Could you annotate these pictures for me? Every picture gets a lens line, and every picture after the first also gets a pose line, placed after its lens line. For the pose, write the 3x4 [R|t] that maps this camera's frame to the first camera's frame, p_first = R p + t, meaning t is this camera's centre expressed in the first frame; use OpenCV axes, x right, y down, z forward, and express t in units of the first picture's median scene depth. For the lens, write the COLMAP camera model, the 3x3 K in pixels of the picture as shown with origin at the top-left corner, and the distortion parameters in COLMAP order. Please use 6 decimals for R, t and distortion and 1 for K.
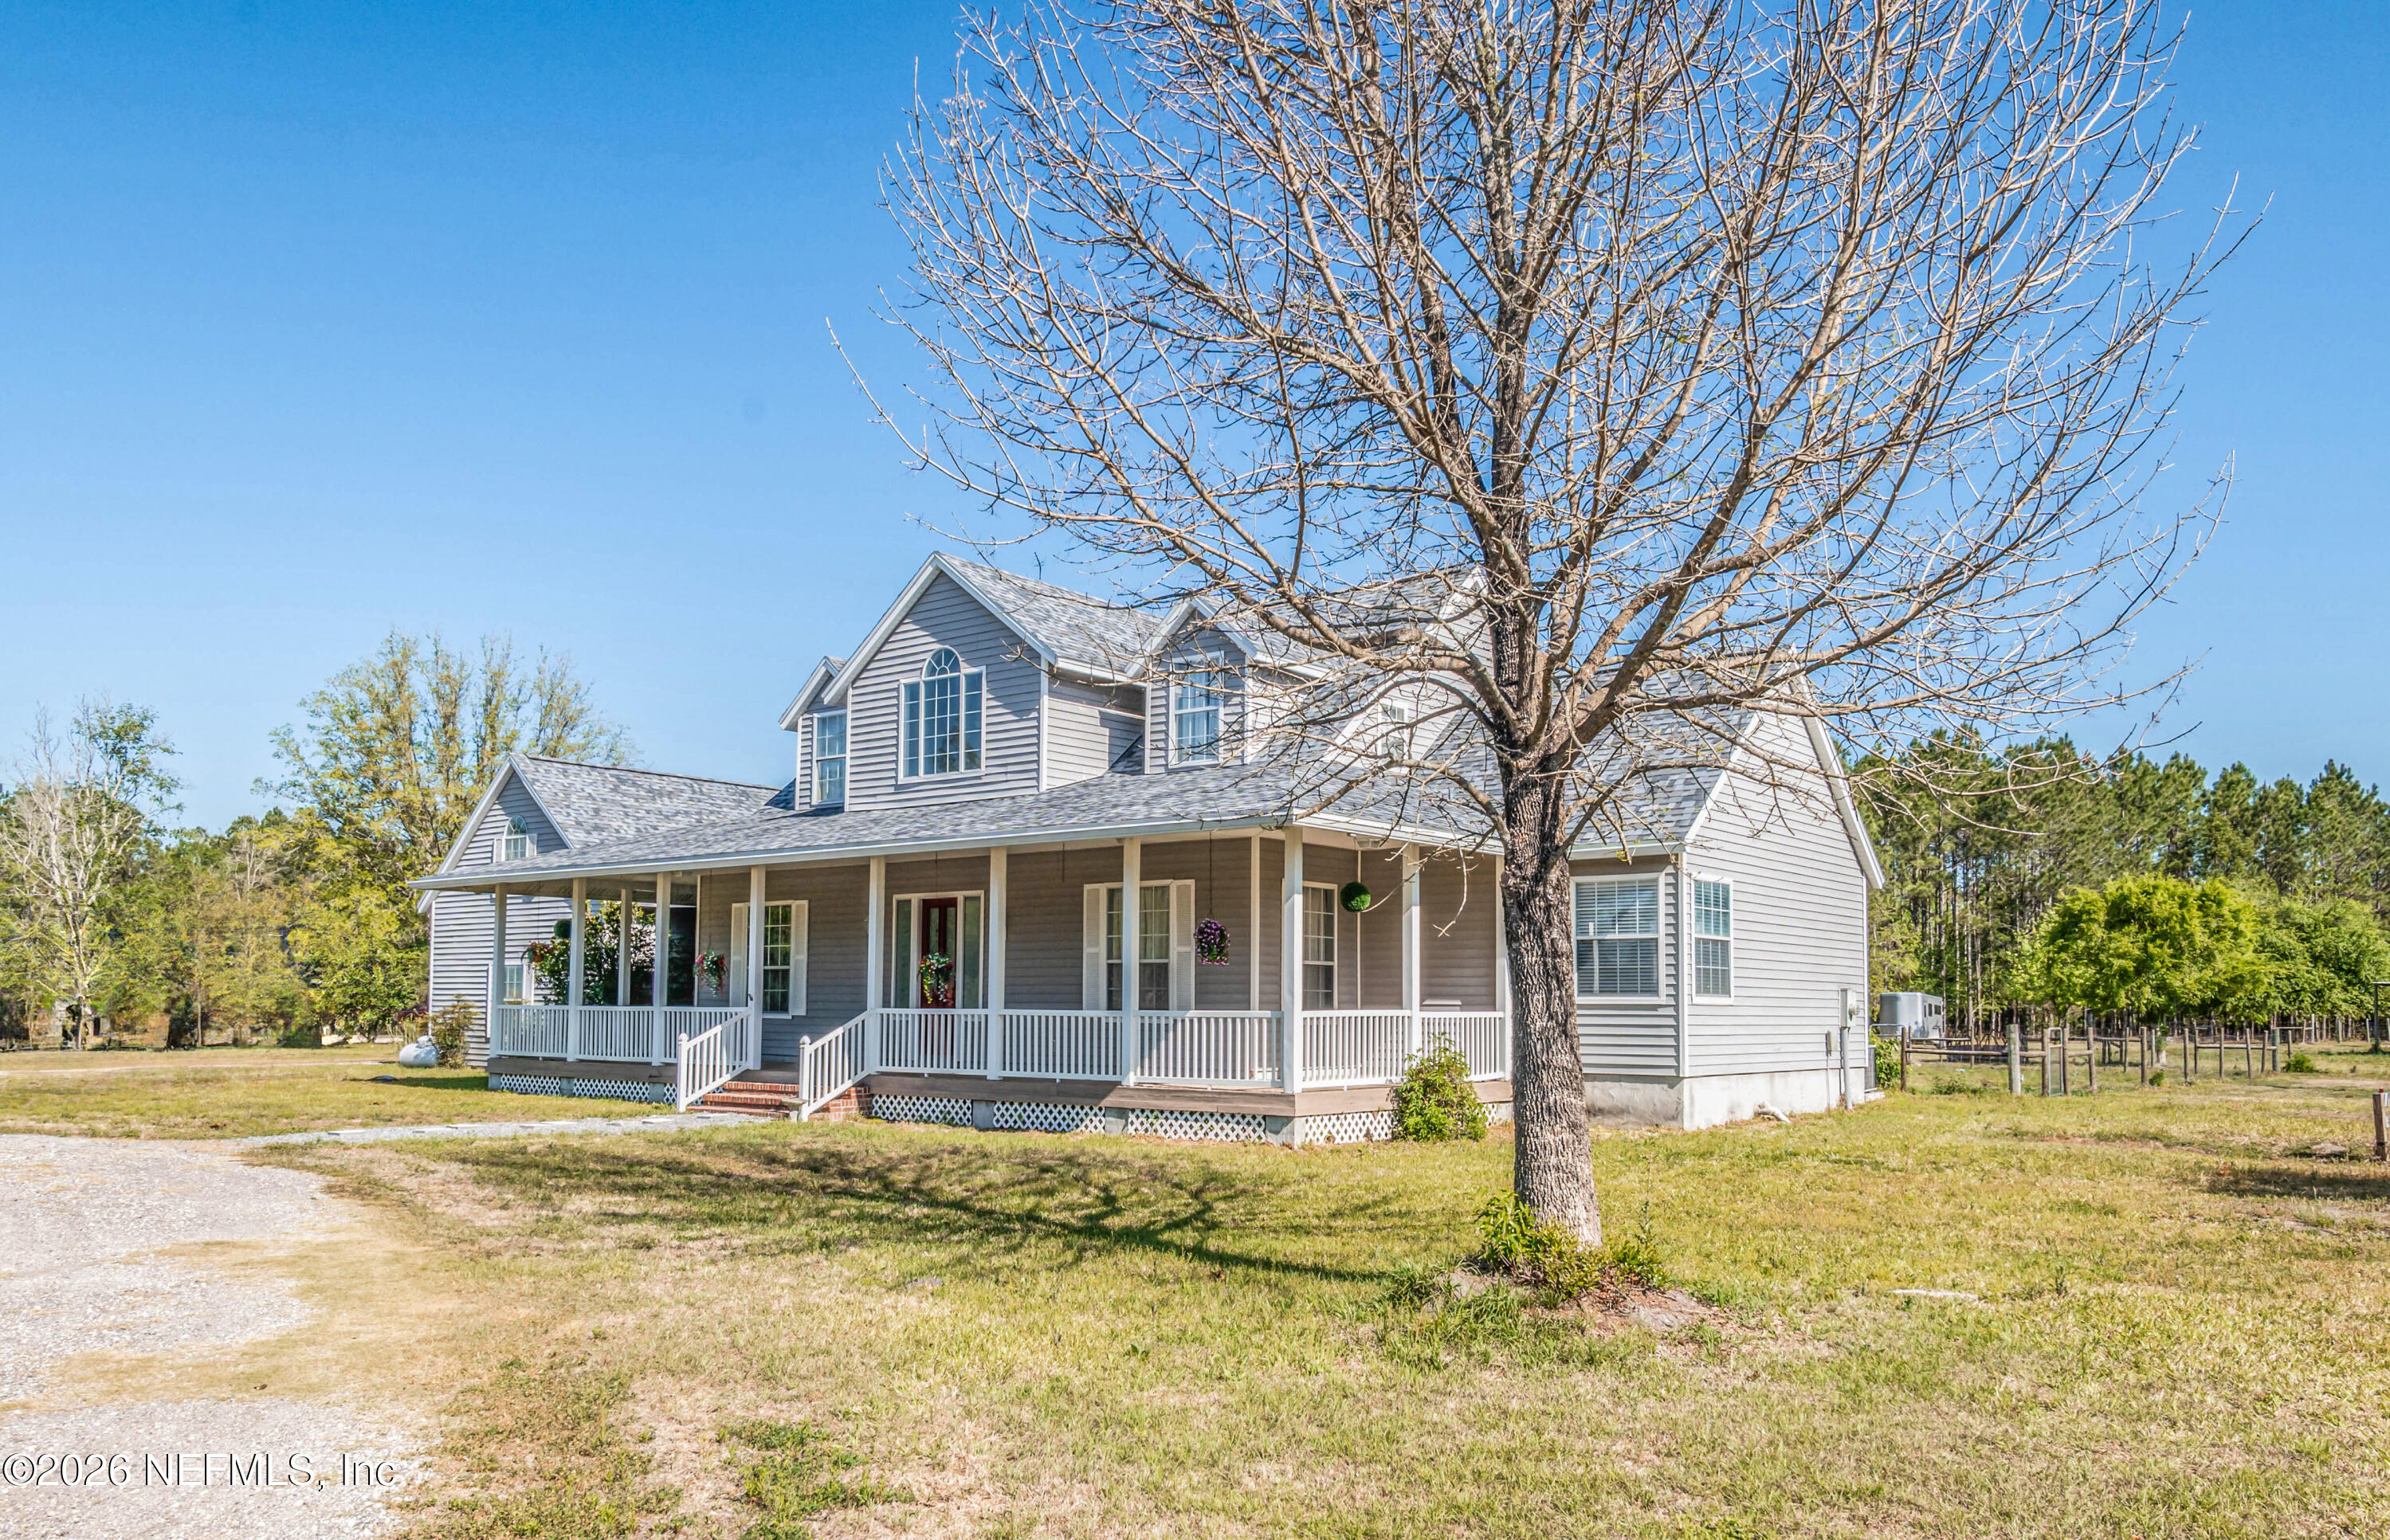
lens RADIAL K [[1854.2, 0, 1195.0], [0, 1854.2, 770.0], [0, 0, 1]] dist [-0.136803, 0.000185]
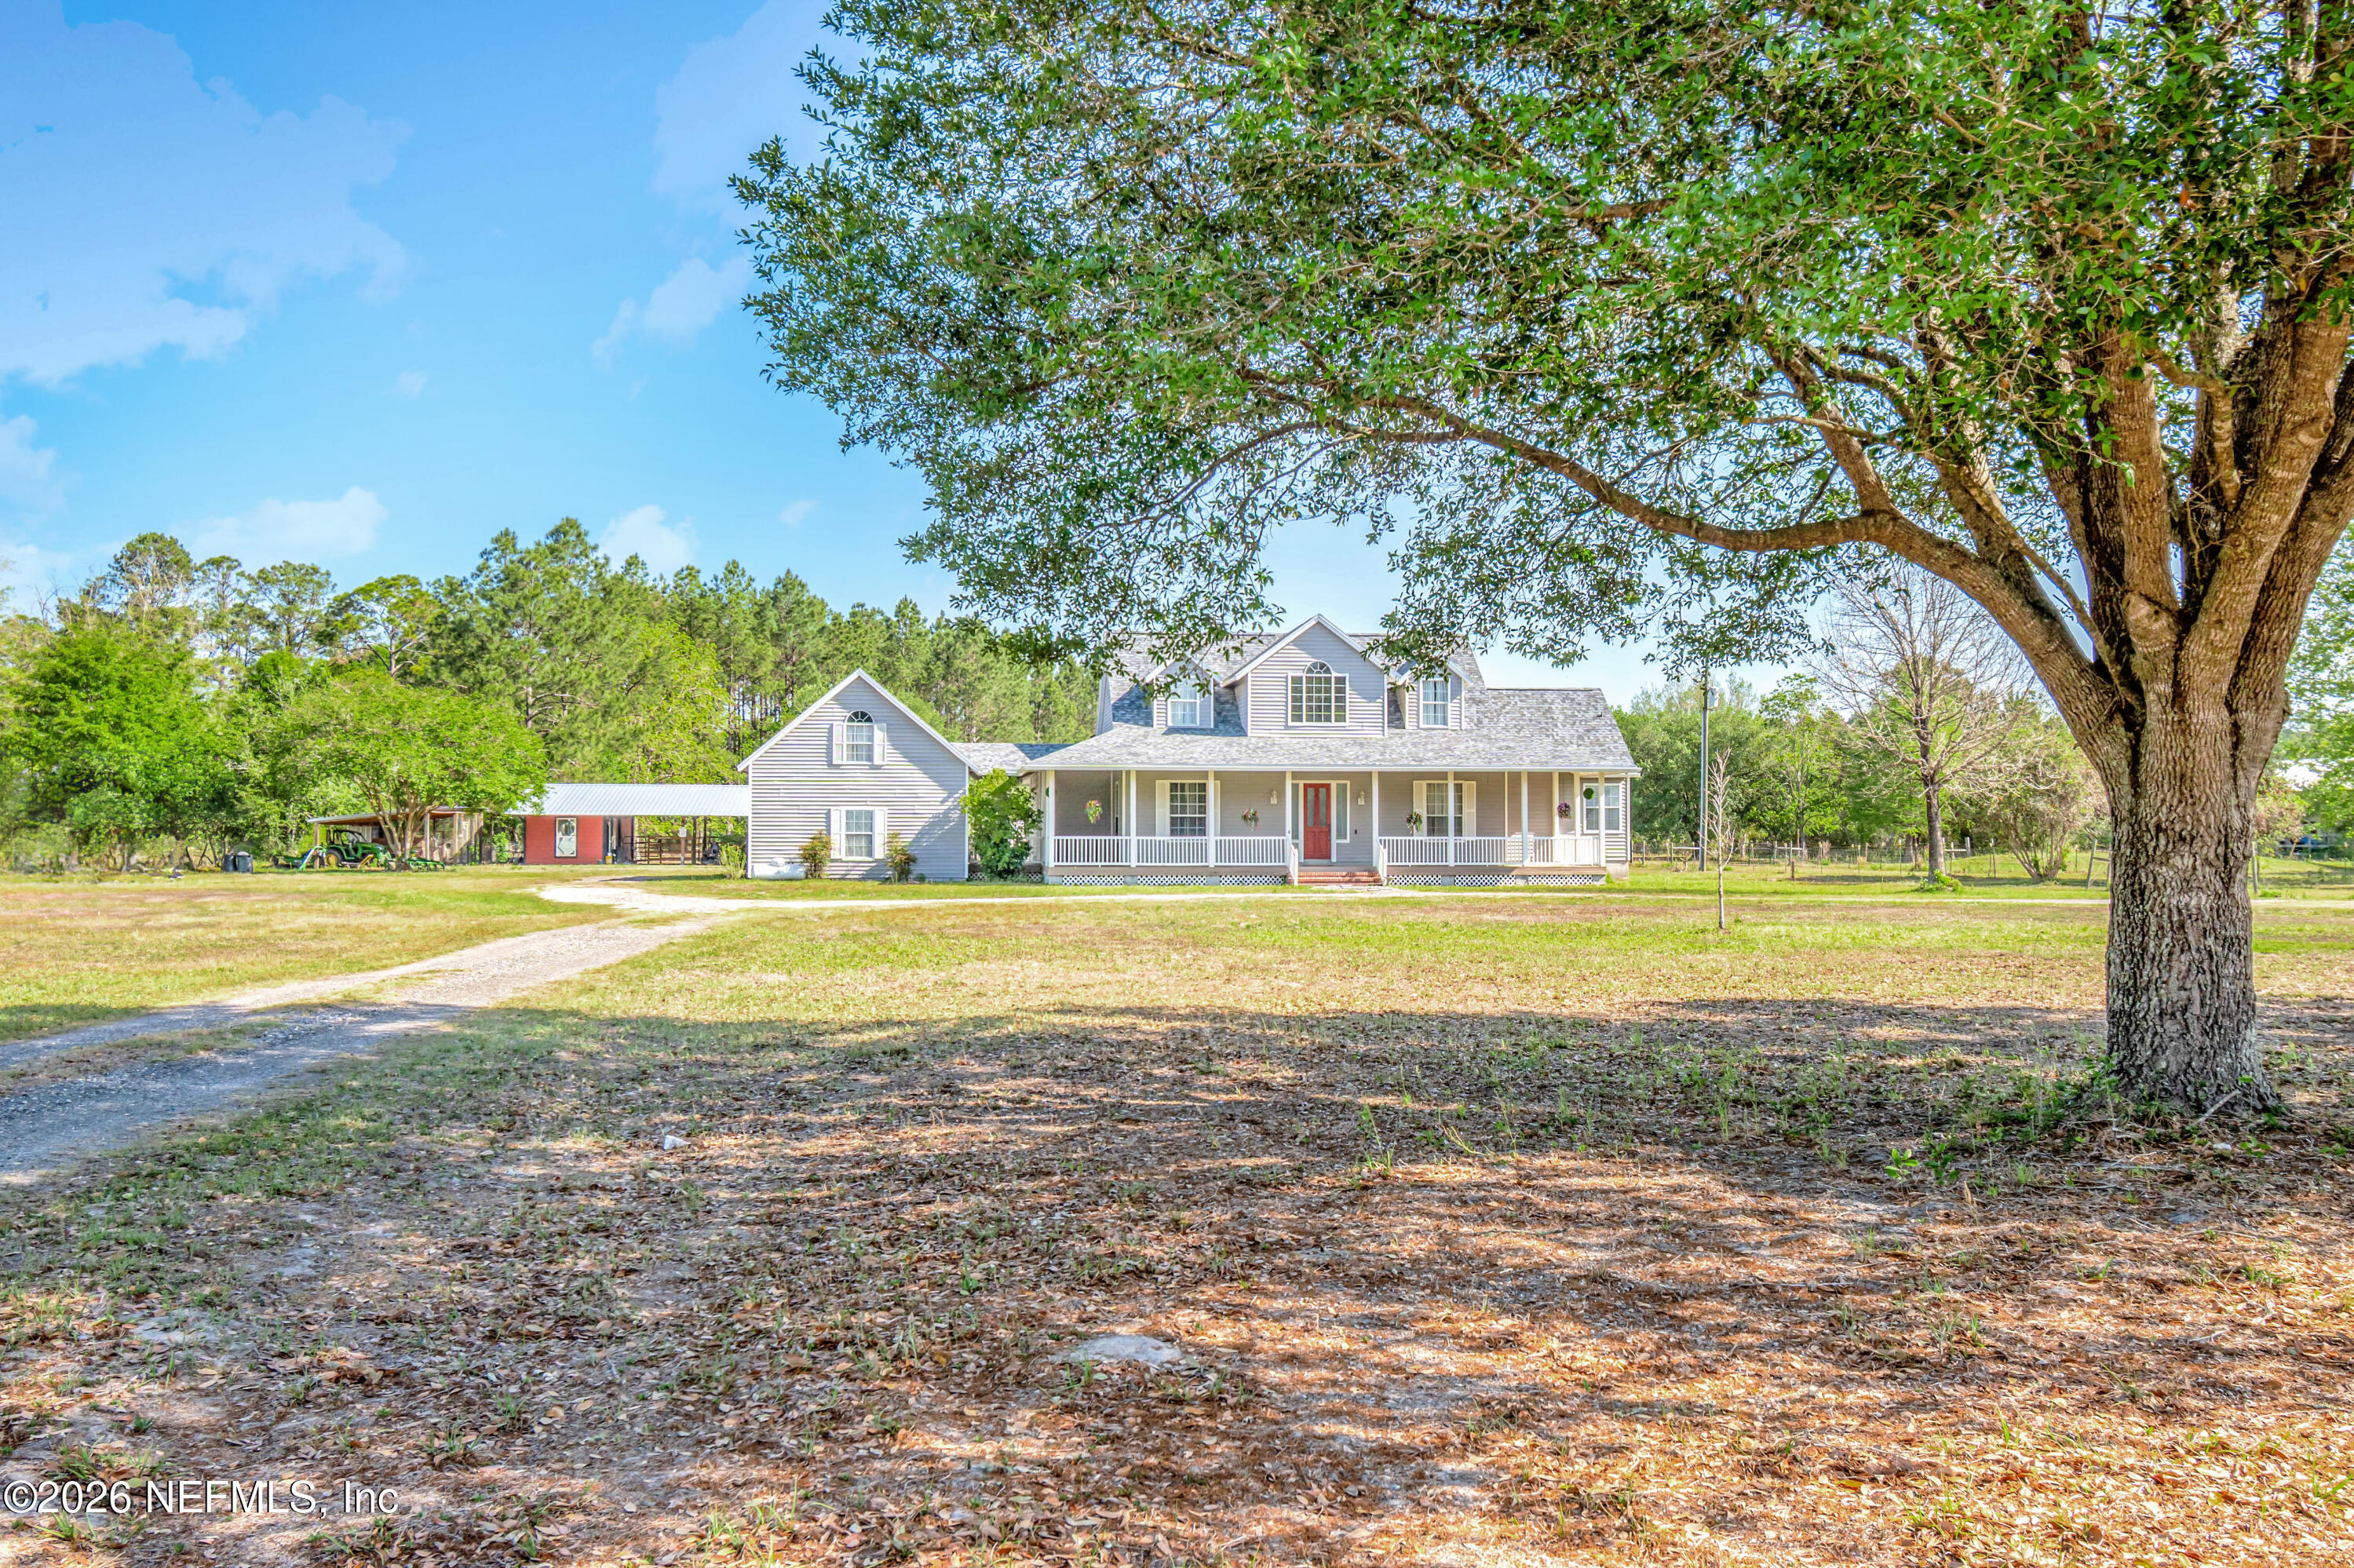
lens RADIAL K [[2080.1, 0, 1177.0], [0, 2080.1, 784.0], [0, 0, 1]] dist [-0.012947, -0.014177]
pose [[0.698857, 0.012351, 0.715155, -1.978308], [-0.090256, 0.993381, 0.071043, -0.083872], [-0.709544, -0.114196, 0.695347, -0.526547]]
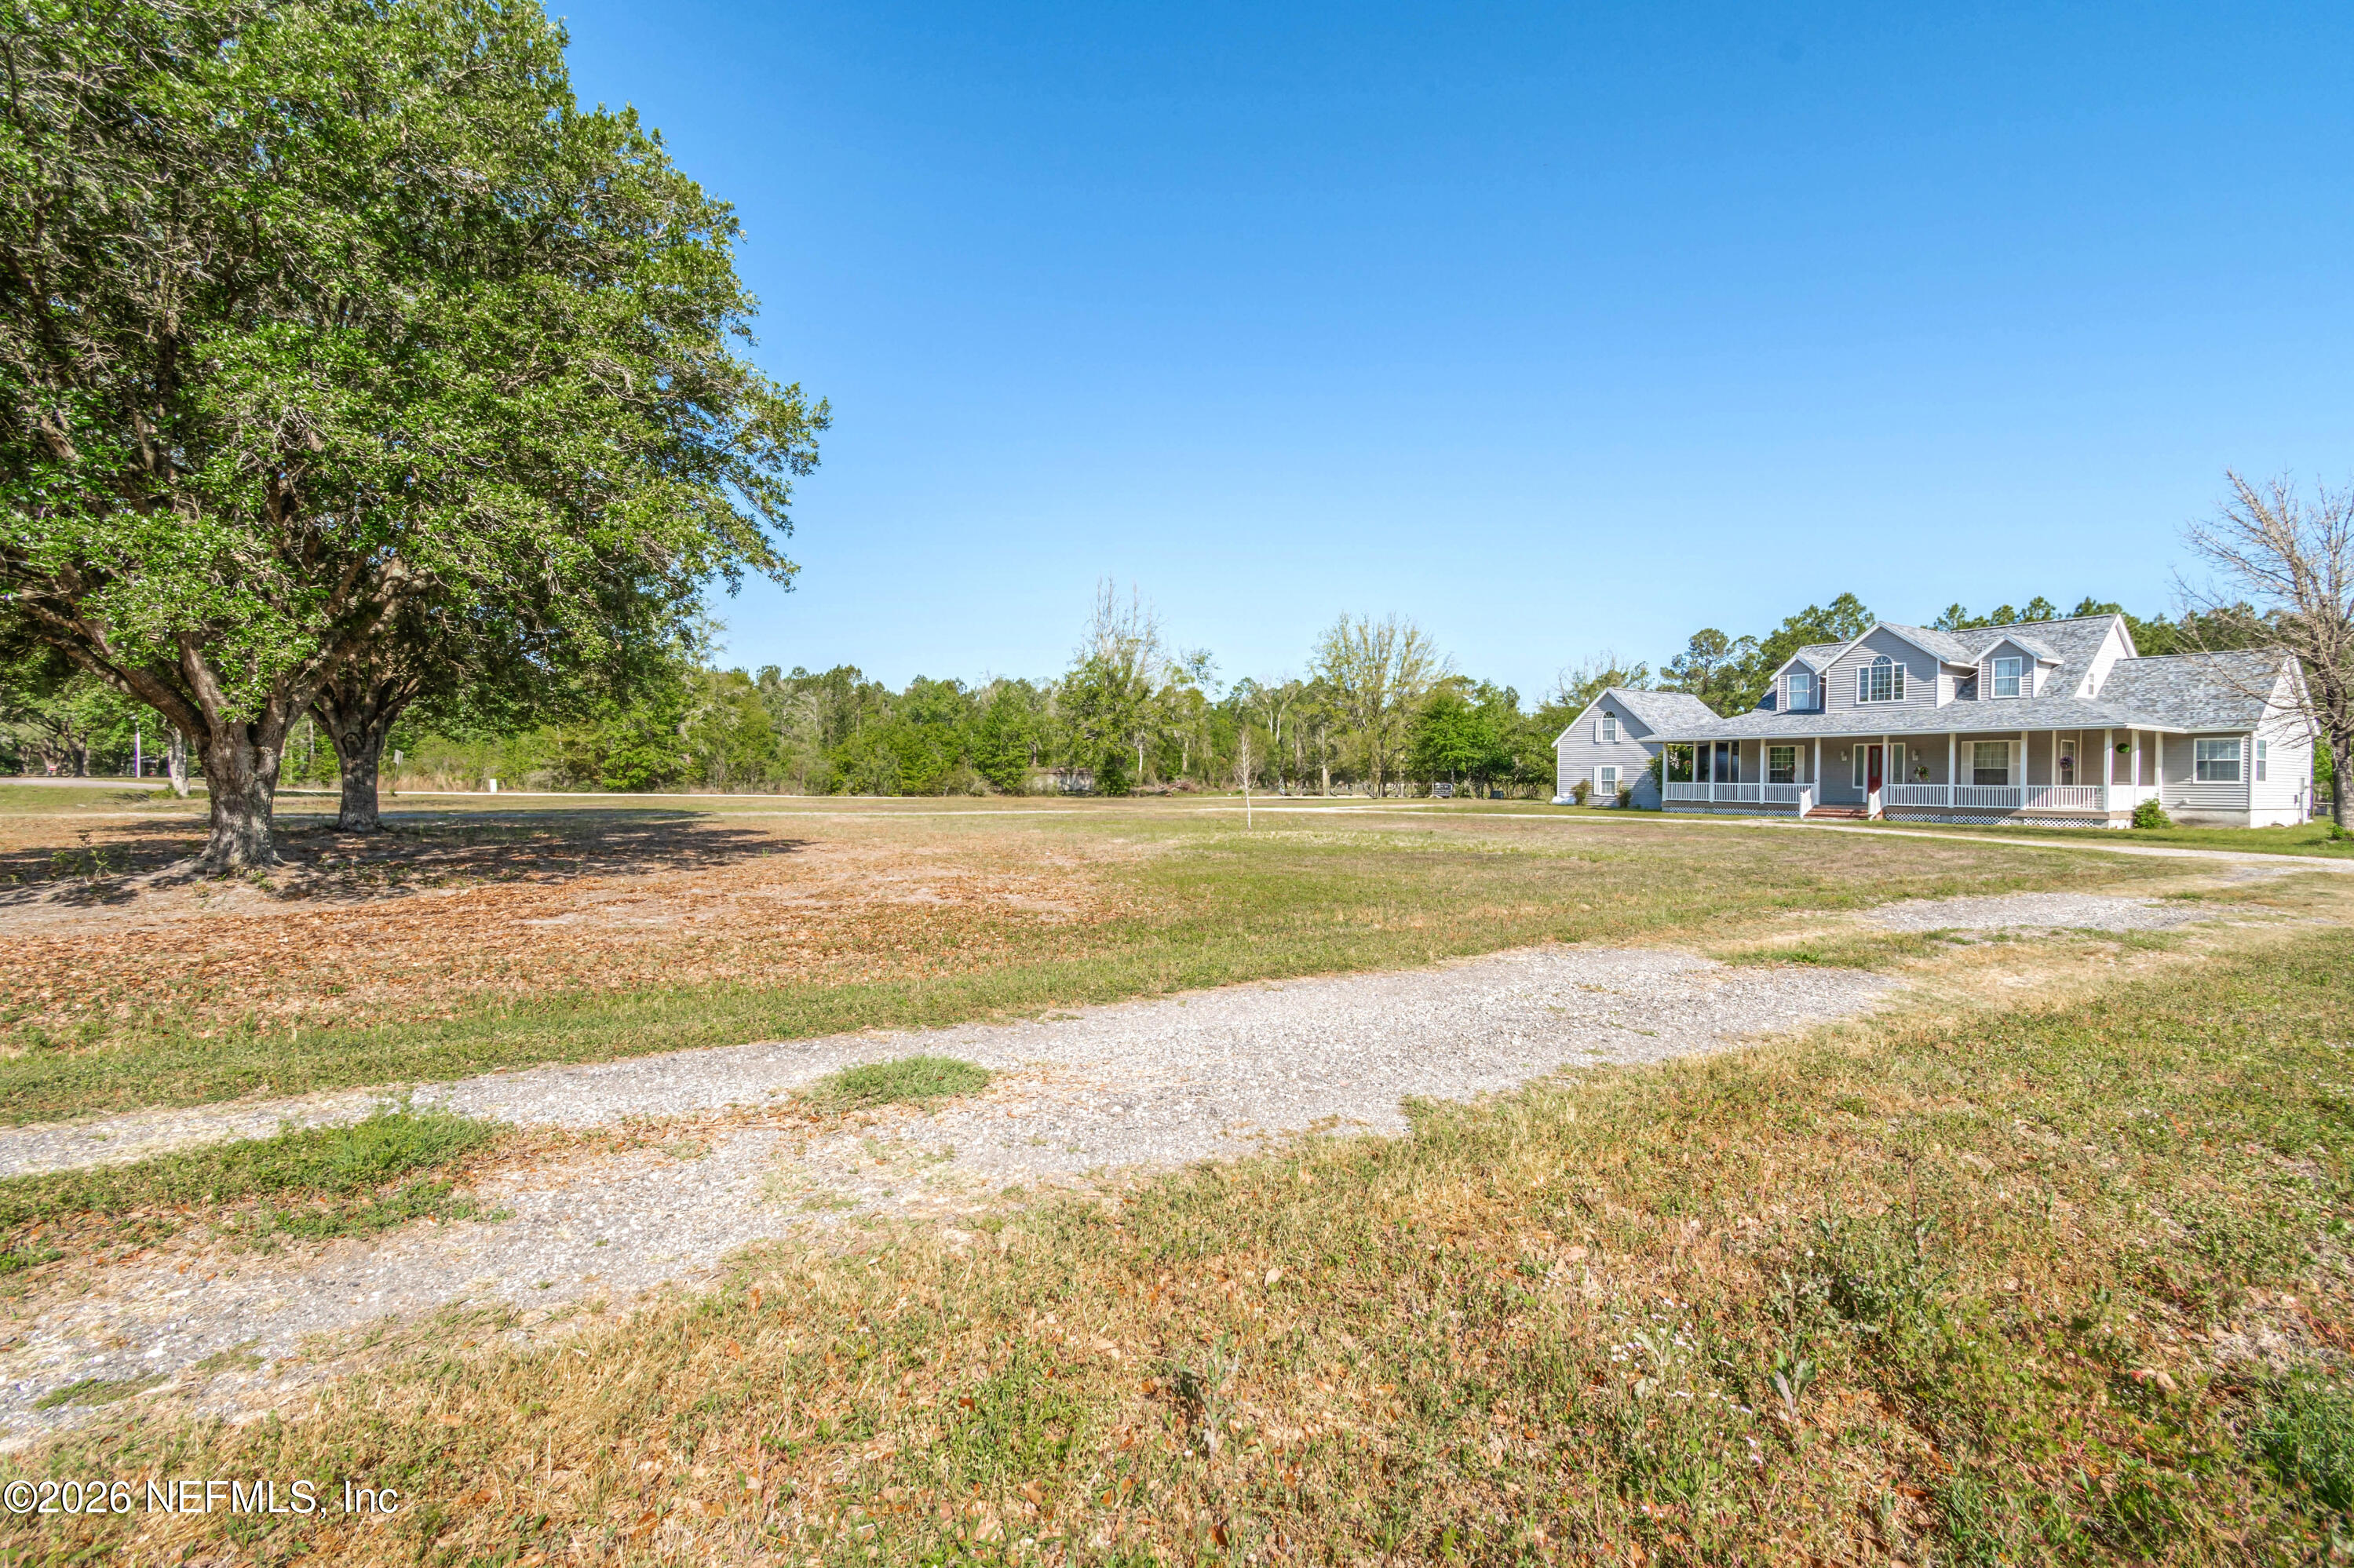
lens RADIAL K [[1050.1, 0, 1171.1], [0, 1050.1, 787.5], [0, 0, 1]] dist [-0.000315, -0.000409]
pose [[0.939401, 0.001267, -0.342819, -0.628818], [0.046010, 0.990480, 0.129738, -0.129832], [0.339719, -0.137649, 0.930400, -0.908568]]
